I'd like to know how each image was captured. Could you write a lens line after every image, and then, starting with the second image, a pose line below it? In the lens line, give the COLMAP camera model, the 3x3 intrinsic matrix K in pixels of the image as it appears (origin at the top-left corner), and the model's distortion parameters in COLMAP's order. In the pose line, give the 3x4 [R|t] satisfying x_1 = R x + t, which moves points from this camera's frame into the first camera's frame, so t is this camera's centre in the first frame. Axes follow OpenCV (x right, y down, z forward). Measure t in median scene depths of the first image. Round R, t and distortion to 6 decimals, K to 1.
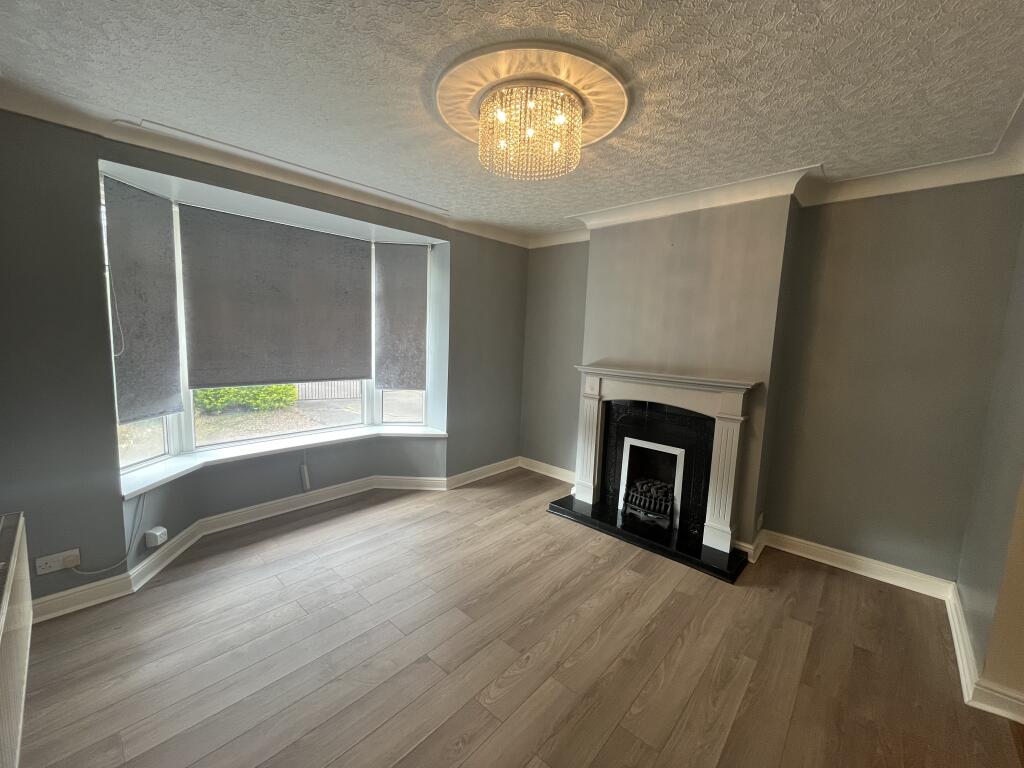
lens RADIAL K [[415.3, 0, 513.2], [0, 415.3, 383.3], [0, 0, 1]] dist [-0.001838, 0.000524]
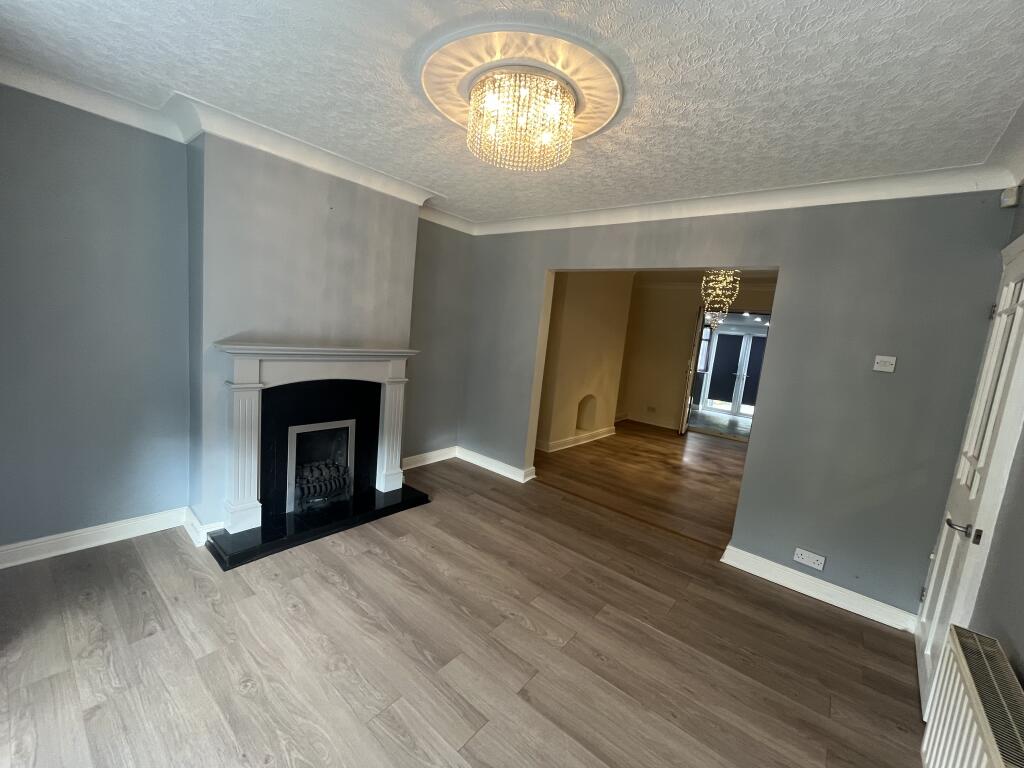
lens RADIAL K [[415.3, 0, 513.2], [0, 415.3, 383.3], [0, 0, 1]] dist [-0.001838, 0.000524]
pose [[-0.053099, -0.171006, 0.983838, -0.680436], [0.021658, 0.984799, 0.172342, -0.110003], [-0.998354, 0.030459, -0.048588, 0.720545]]
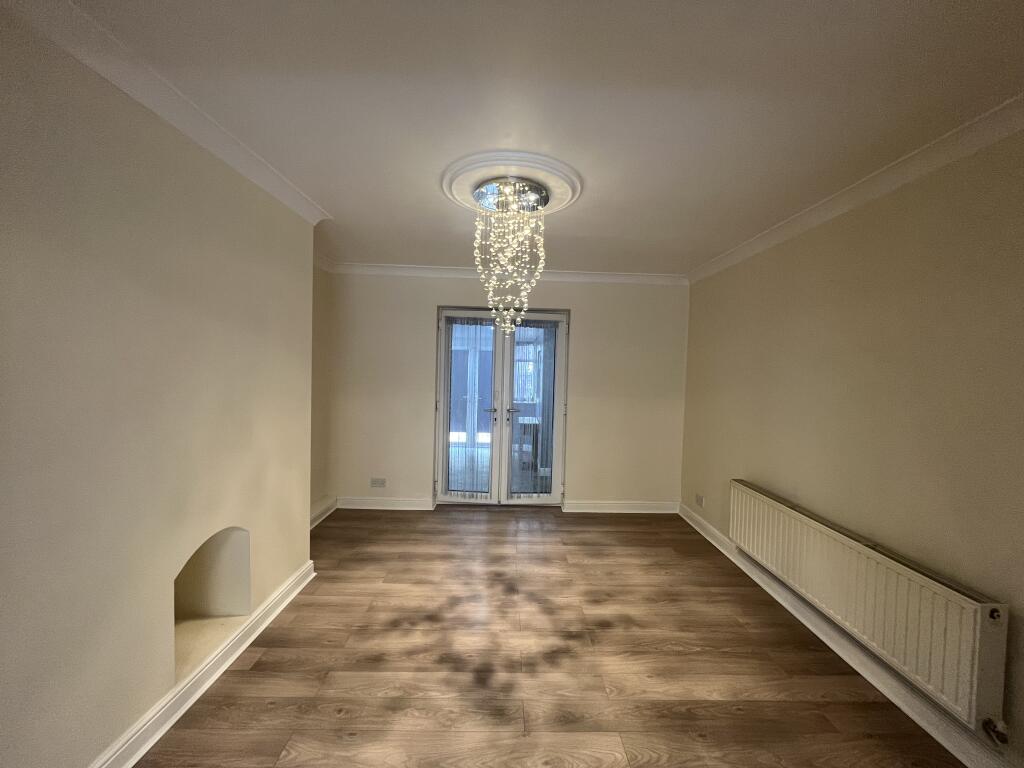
lens RADIAL K [[415.3, 0, 513.2], [0, 415.3, 383.3], [0, 0, 1]] dist [-0.001838, 0.000524]
pose [[-0.684943, -0.084405, 0.723691, 0.479132], [0.032226, 0.988785, 0.145824, -0.034653], [-0.727884, 0.123203, -0.674541, 0.324166]]
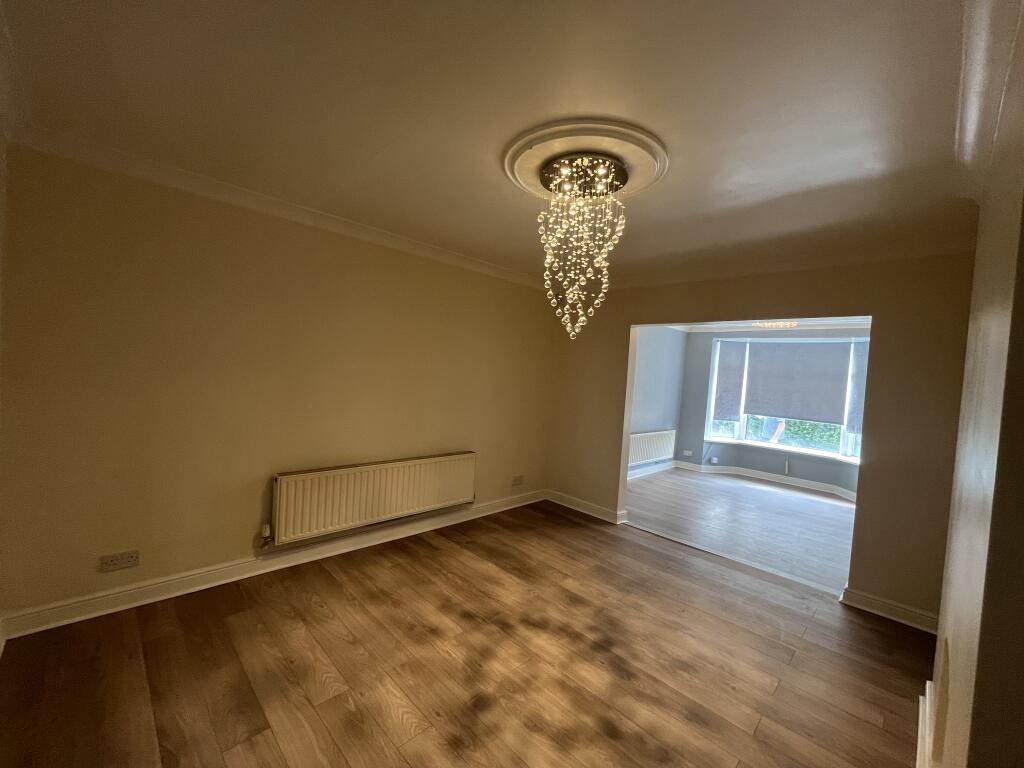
lens RADIAL K [[415.3, 0, 513.2], [0, 415.3, 383.3], [0, 0, 1]] dist [-0.001838, 0.000524]
pose [[-0.038237, -0.009193, -0.999226, 1.858897], [-0.183428, 0.983031, -0.002024, 0.096130], [0.982289, 0.183208, -0.039275, -0.315143]]
